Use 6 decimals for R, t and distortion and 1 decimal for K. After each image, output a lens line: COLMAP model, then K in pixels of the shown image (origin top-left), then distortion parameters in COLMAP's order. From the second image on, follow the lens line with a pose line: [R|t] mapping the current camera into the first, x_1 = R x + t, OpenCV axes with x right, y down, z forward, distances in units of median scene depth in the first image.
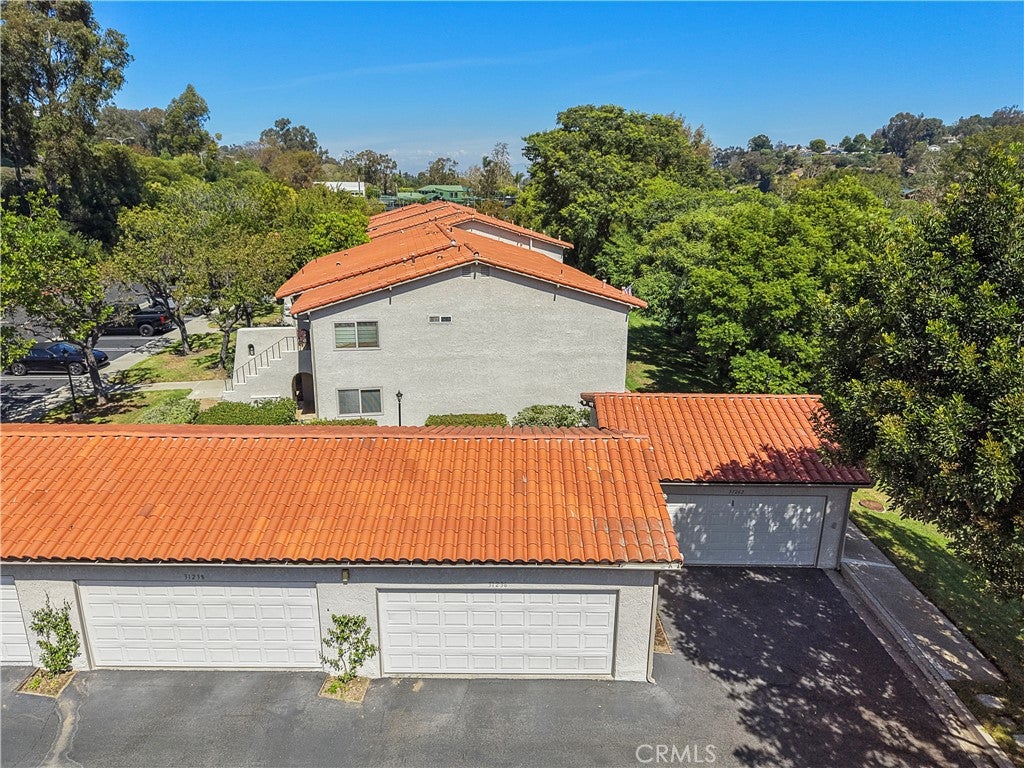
lens RADIAL K [[688.3, 0, 511.3], [0, 688.3, 381.5], [0, 0, 1]] dist [0.013800, -0.010347]
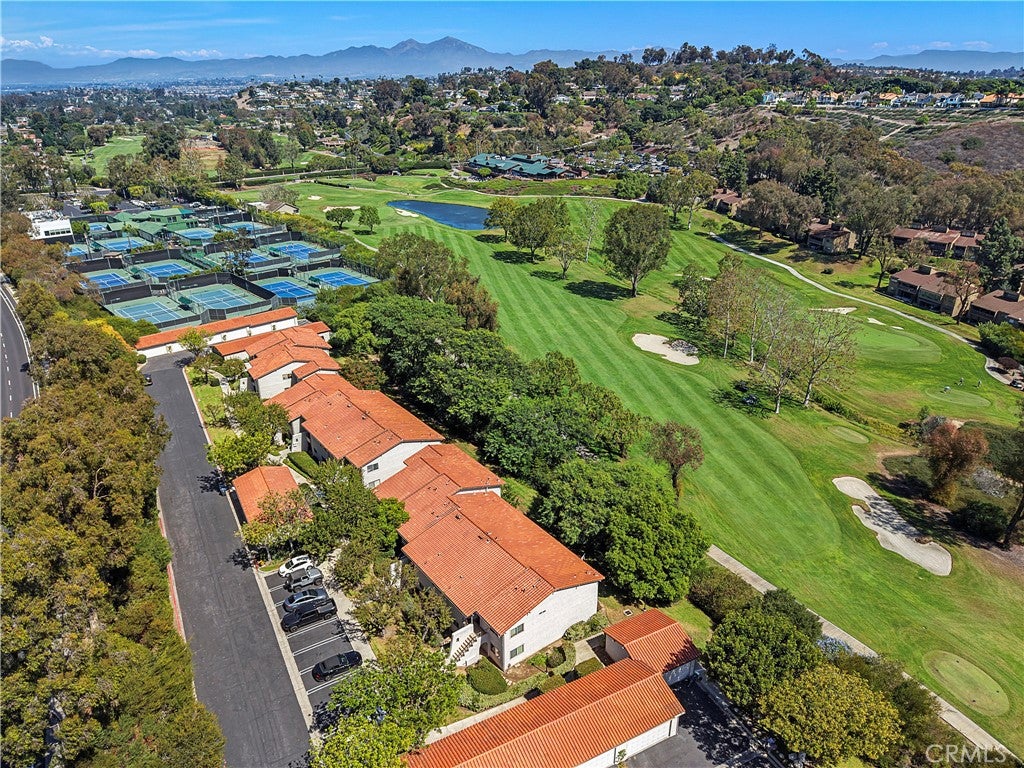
lens RADIAL K [[688.3, 0, 511.3], [0, 688.3, 381.5], [0, 0, 1]] dist [0.013800, -0.010347]
pose [[0.886747, -0.196688, 0.418323, -1.127979], [0.139308, 0.976595, 0.163876, -1.391100], [-0.440765, -0.087040, 0.893393, -1.201037]]
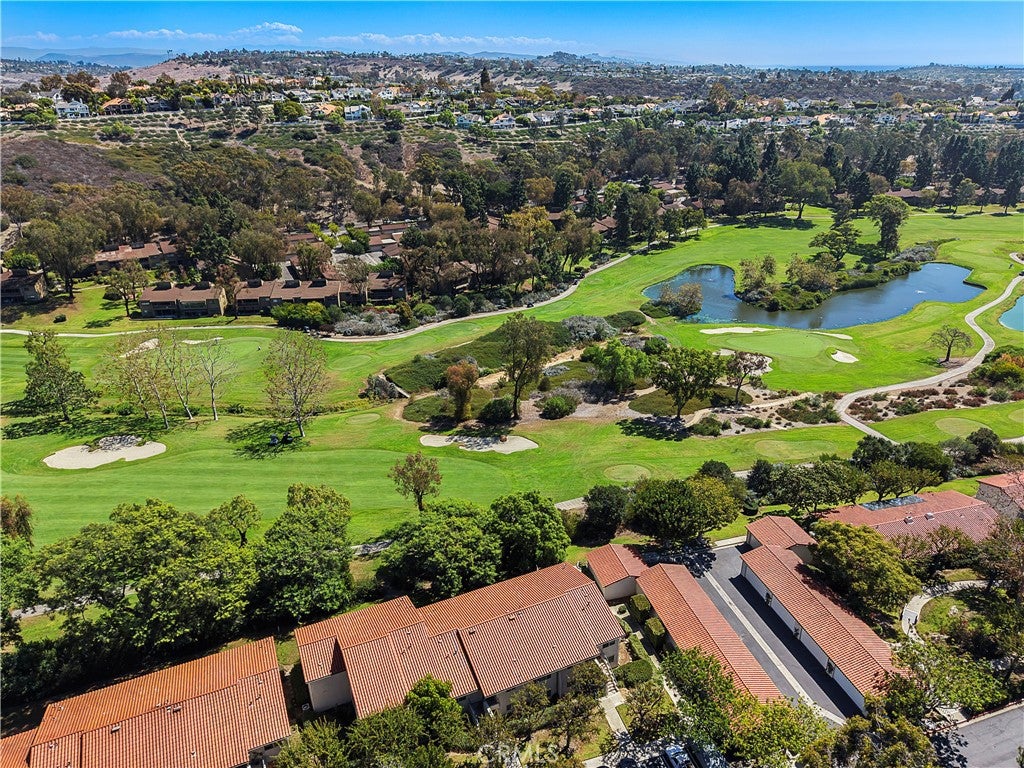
lens RADIAL K [[697.0, 0, 512.0], [0, 697.0, 384.0], [0, 0, 1]] dist [0.006823, -0.004195]
pose [[-0.260180, -0.407155, 0.875518, -2.318670], [0.277298, 0.837040, 0.471667, -2.494444], [-0.924885, 0.365497, -0.104878, 1.323544]]
